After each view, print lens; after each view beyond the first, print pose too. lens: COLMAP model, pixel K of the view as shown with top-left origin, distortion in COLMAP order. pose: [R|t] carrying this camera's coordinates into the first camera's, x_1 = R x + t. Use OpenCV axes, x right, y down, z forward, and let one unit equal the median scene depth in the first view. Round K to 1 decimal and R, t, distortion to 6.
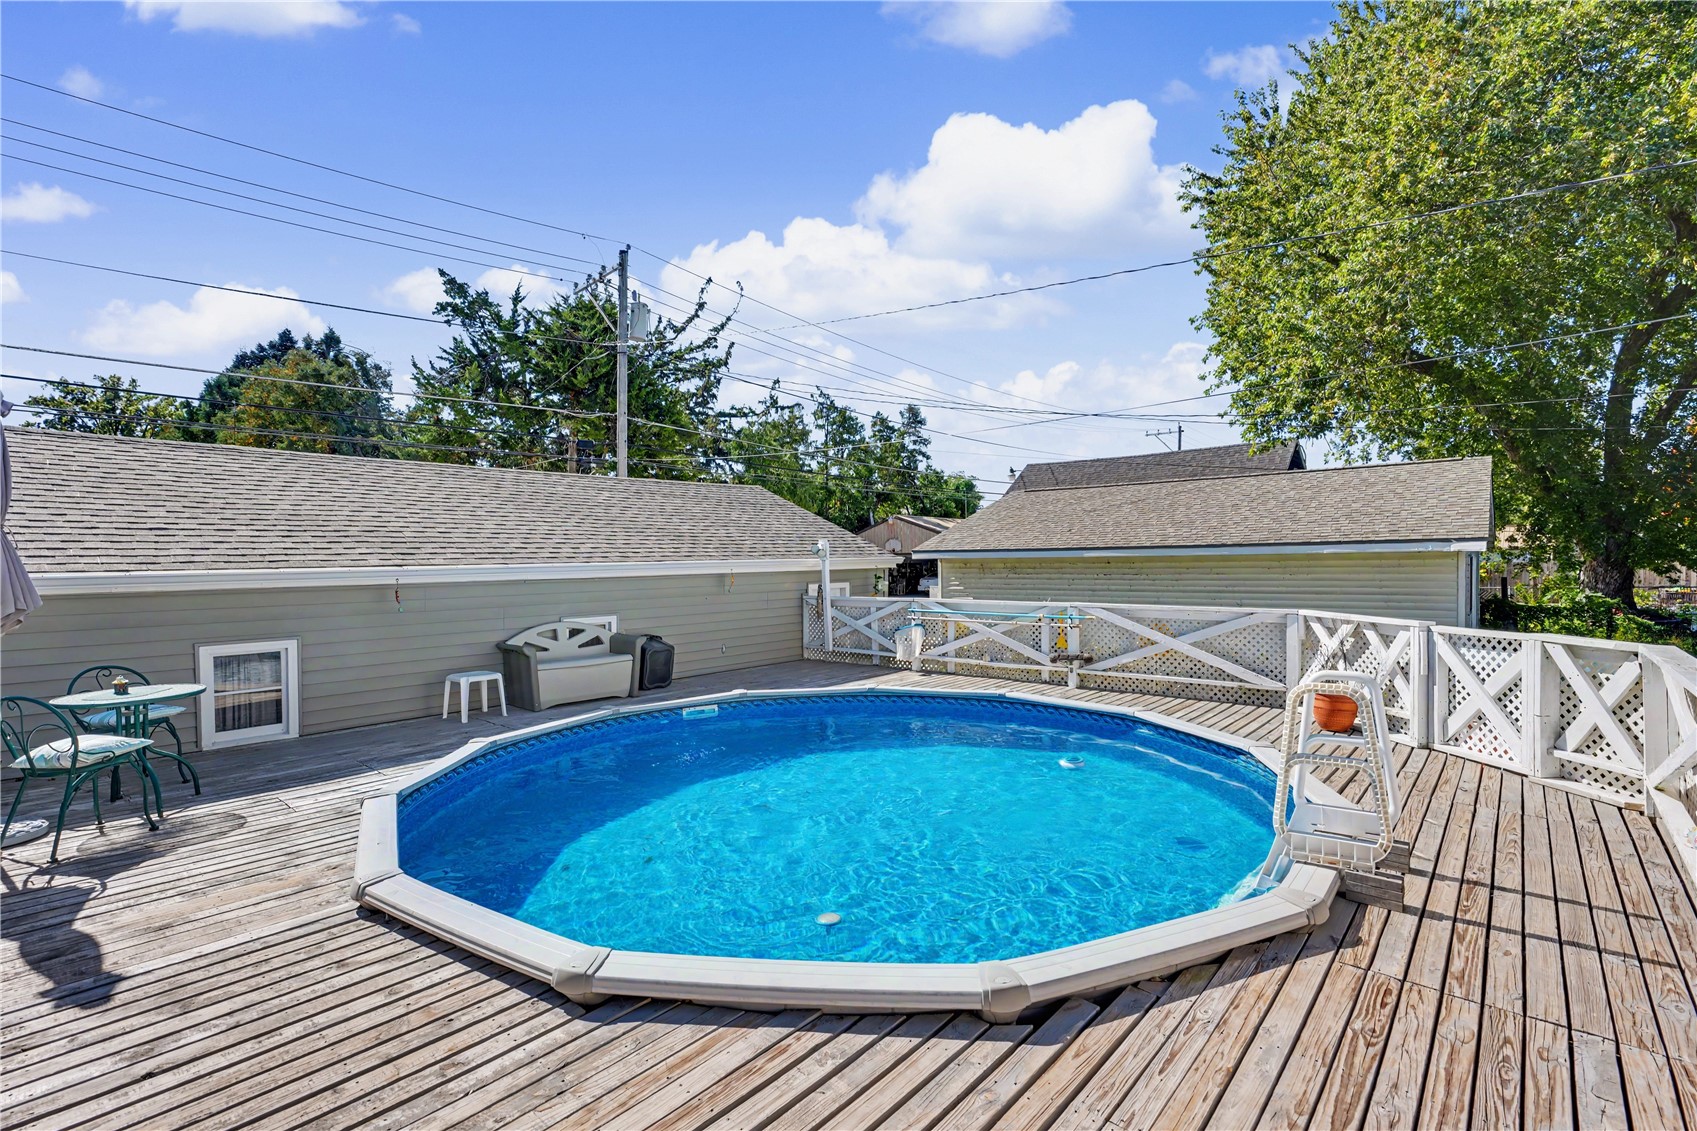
lens RADIAL K [[771.3, 0, 848.5], [0, 771.3, 565.5], [0, 0, 1]] dist [-0.001095, 0.000399]
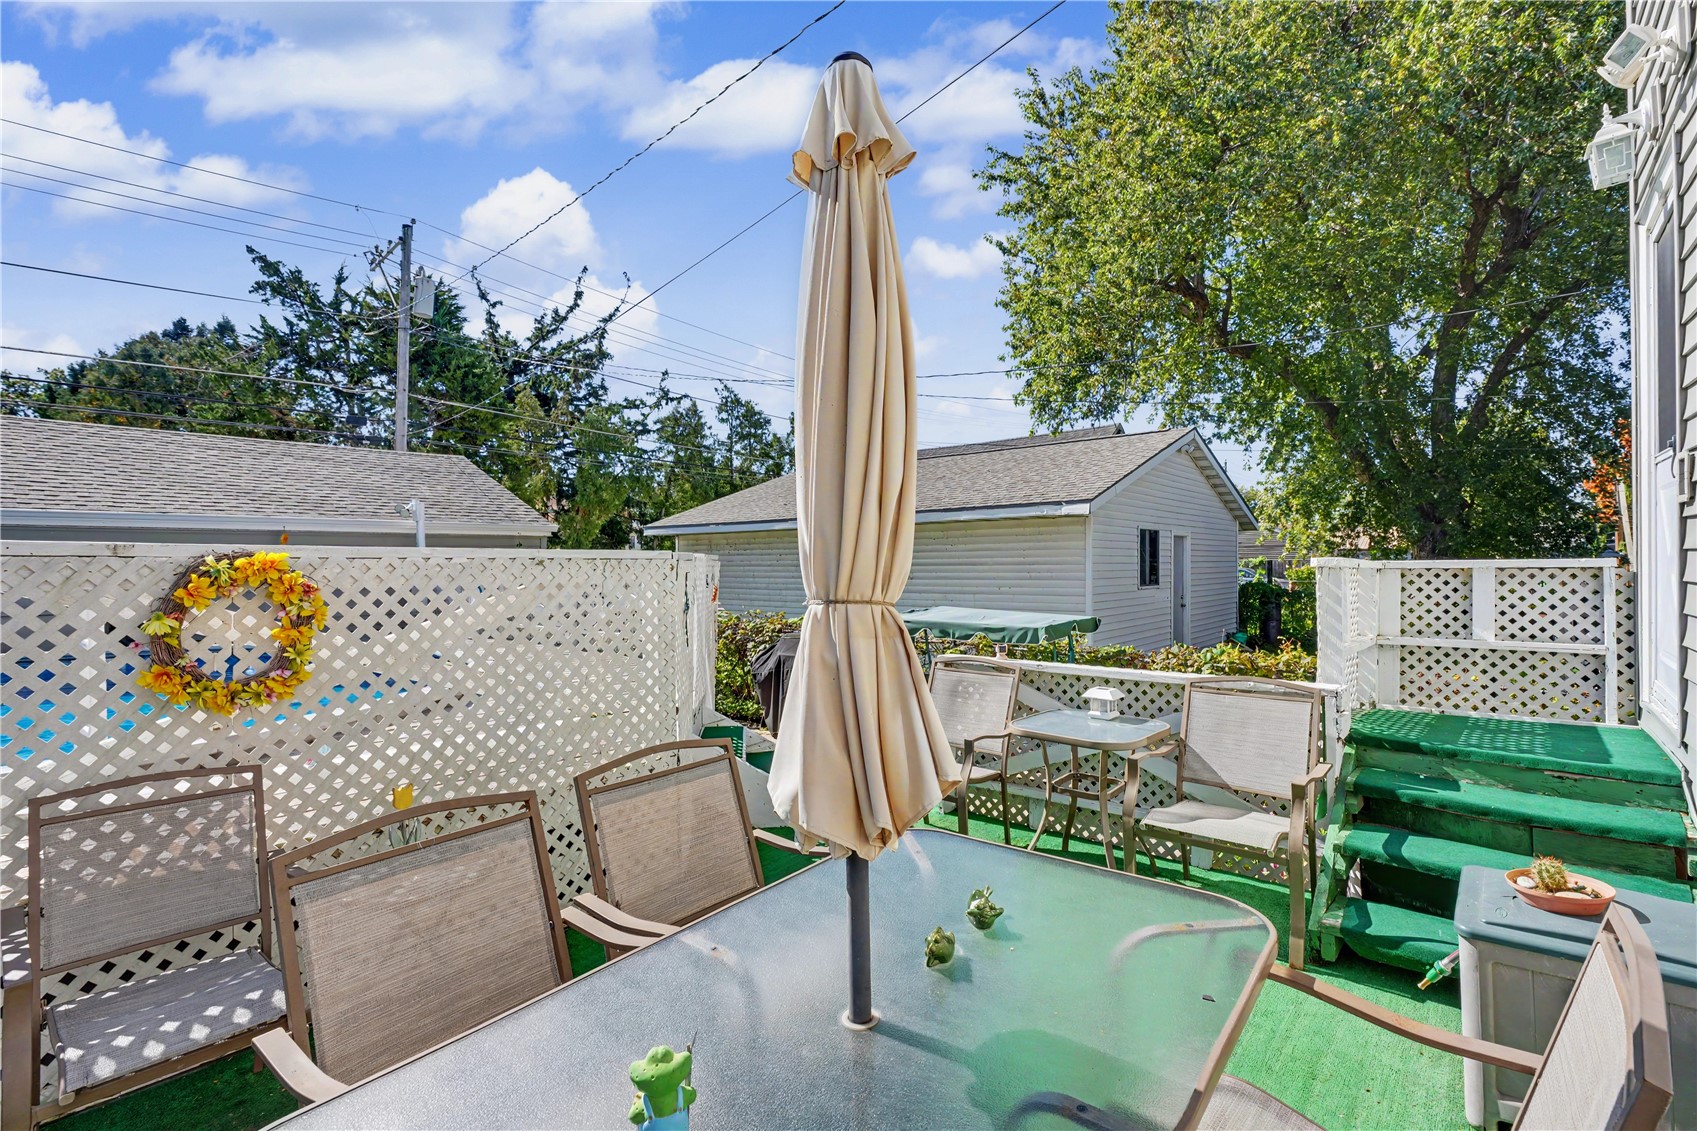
lens RADIAL K [[758.4, 0, 848.5], [0, 758.4, 565.5], [0, 0, 1]] dist [-0.002435, -0.000234]
pose [[0.999963, 0.008449, 0.001476, 0.197295], [-0.008441, 0.999950, -0.005422, 0.018763], [-0.001521, 0.005409, 0.999984, 0.027655]]
